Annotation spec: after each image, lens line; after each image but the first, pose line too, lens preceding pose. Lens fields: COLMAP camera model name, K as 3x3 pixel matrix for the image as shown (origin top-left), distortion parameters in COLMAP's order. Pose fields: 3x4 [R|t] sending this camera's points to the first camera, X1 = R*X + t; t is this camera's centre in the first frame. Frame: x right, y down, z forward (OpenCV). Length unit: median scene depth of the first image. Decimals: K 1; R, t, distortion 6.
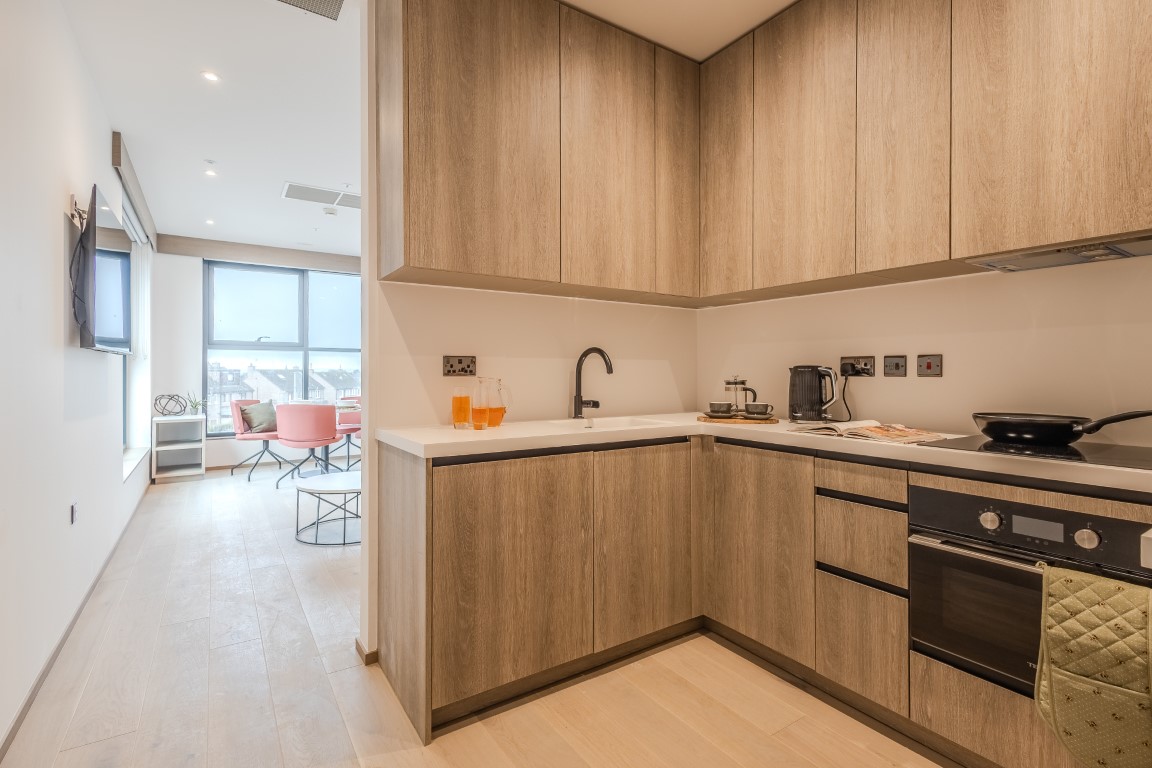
lens RADIAL K [[534.5, 0, 574.6], [0, 534.5, 375.3], [0, 0, 1]] dist [0.000626, -0.000571]
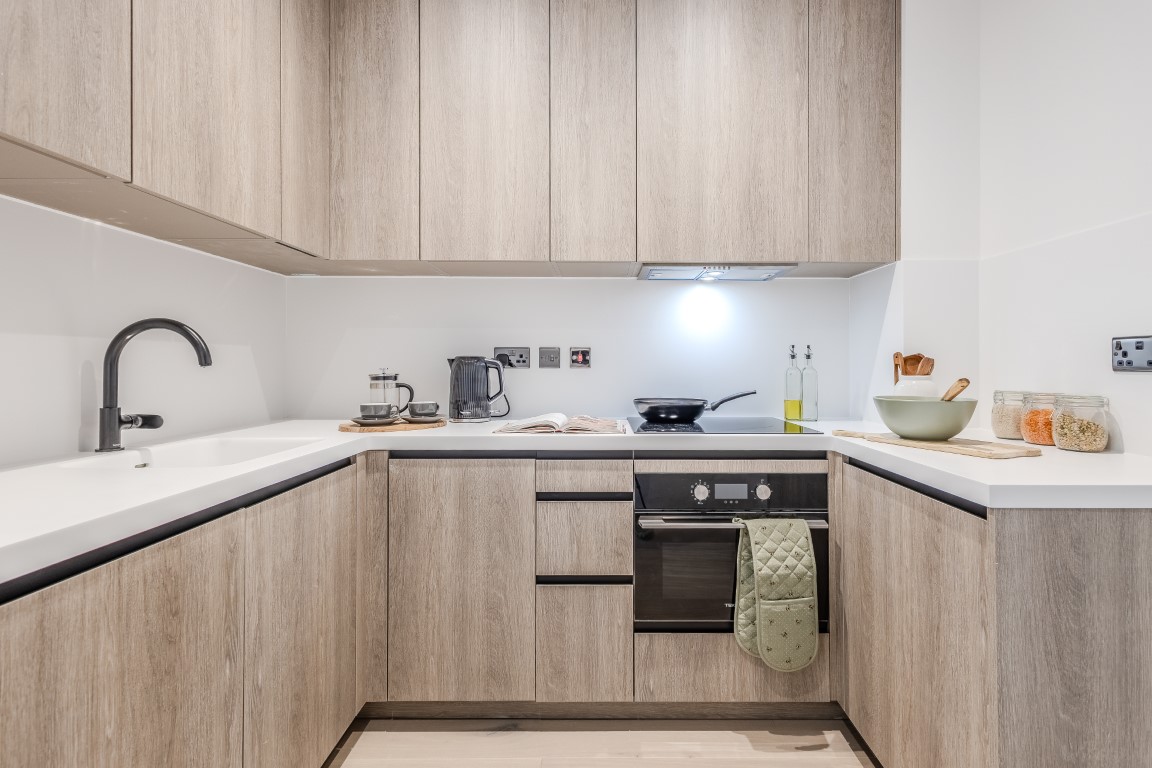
lens RADIAL K [[542.7, 0, 579.5], [0, 542.7, 362.4], [0, 0, 1]] dist [0.008318, -0.000332]
pose [[0.545599, 0.002788, 0.838042, -0.248513], [0.003772, 0.999976, -0.005782, -0.002376], [-0.838038, 0.006315, 0.545576, 0.411375]]
